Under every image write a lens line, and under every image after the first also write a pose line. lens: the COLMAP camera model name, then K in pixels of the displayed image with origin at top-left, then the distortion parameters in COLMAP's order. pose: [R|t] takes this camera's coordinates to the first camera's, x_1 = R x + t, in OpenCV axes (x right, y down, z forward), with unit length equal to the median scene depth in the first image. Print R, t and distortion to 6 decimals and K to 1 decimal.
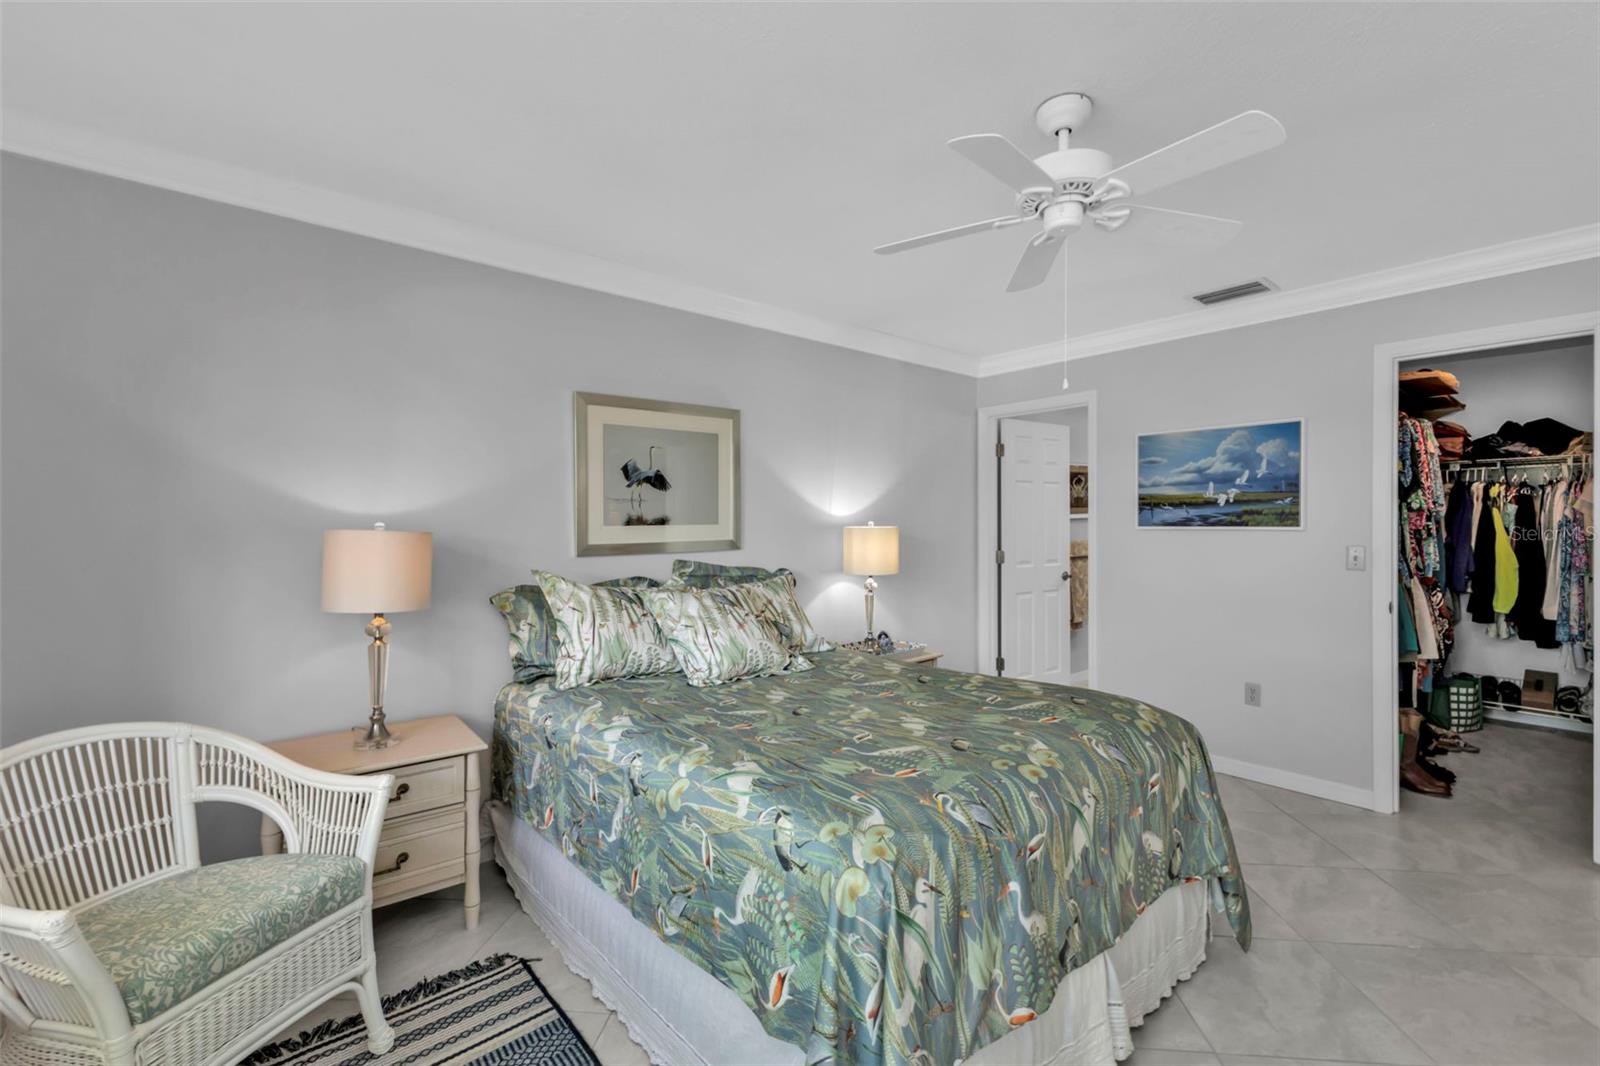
lens RADIAL K [[702.5, 0, 807.4], [0, 702.5, 526.2], [0, 0, 1]] dist [0.008460, -0.000116]
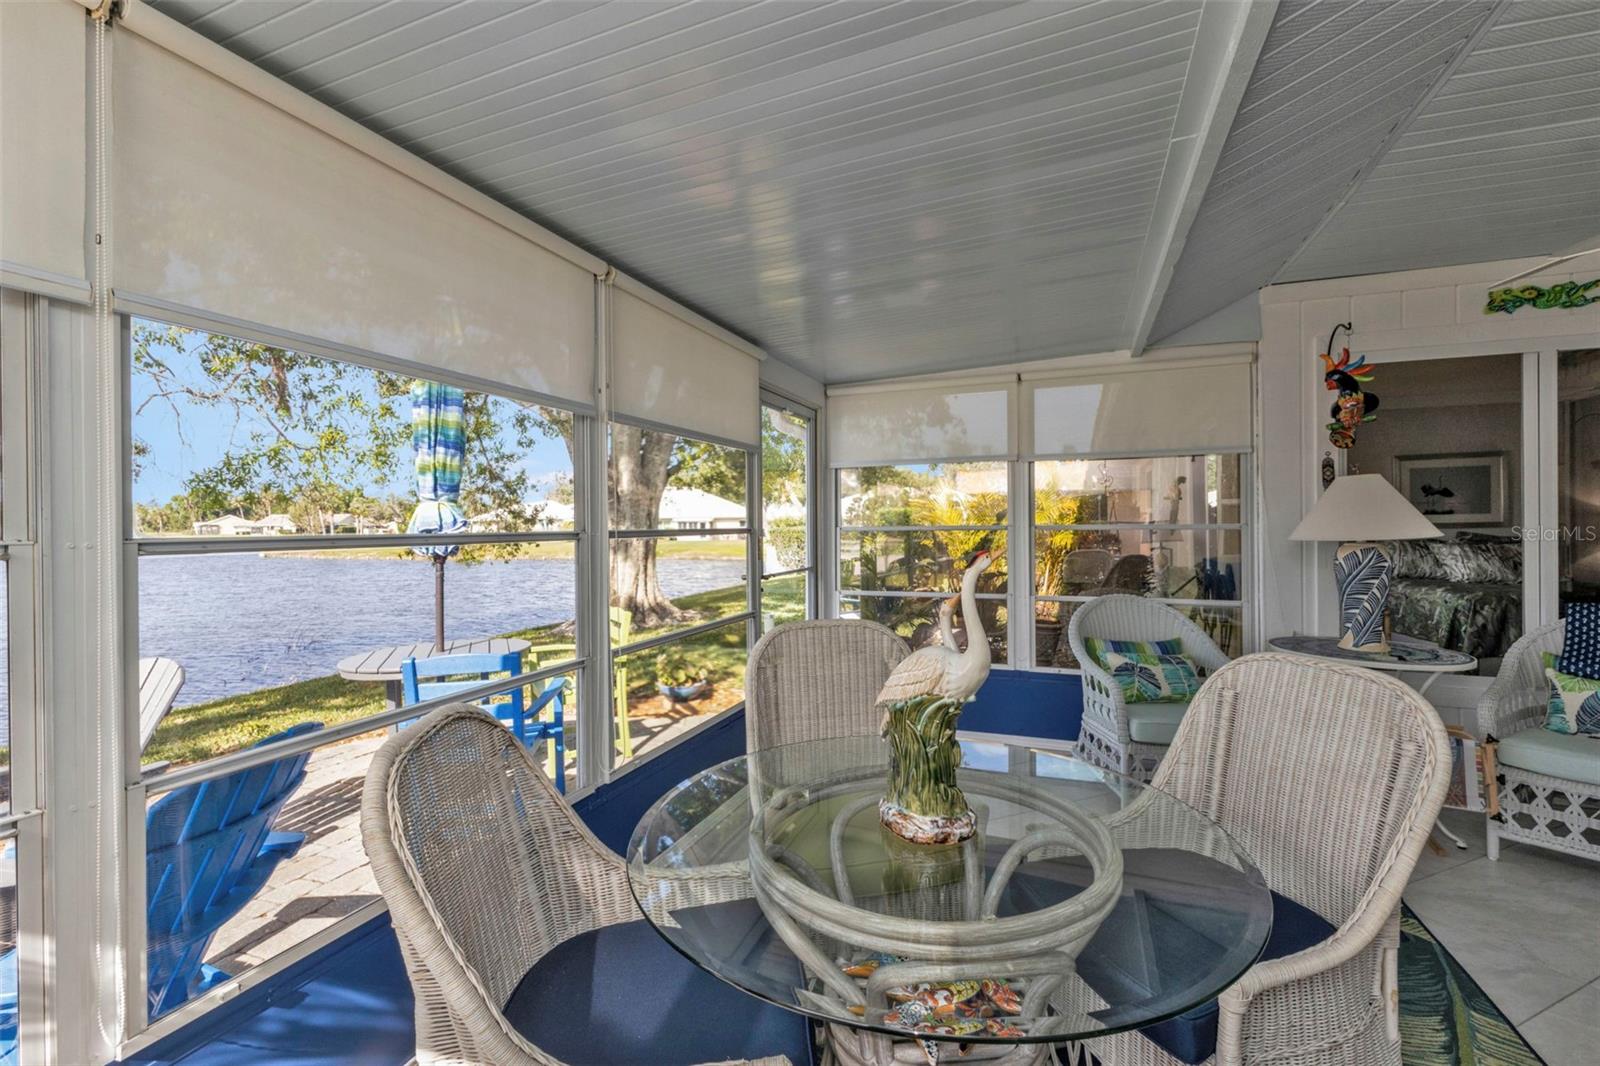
lens RADIAL K [[702.5, 0, 807.4], [0, 702.5, 526.2], [0, 0, 1]] dist [0.008460, -0.000116]
pose [[0.484223, -0.001748, -0.874943, 0.815123], [0.006903, 0.999975, 0.001823, 0.019661], [0.874917, -0.006922, 0.484223, -1.915901]]
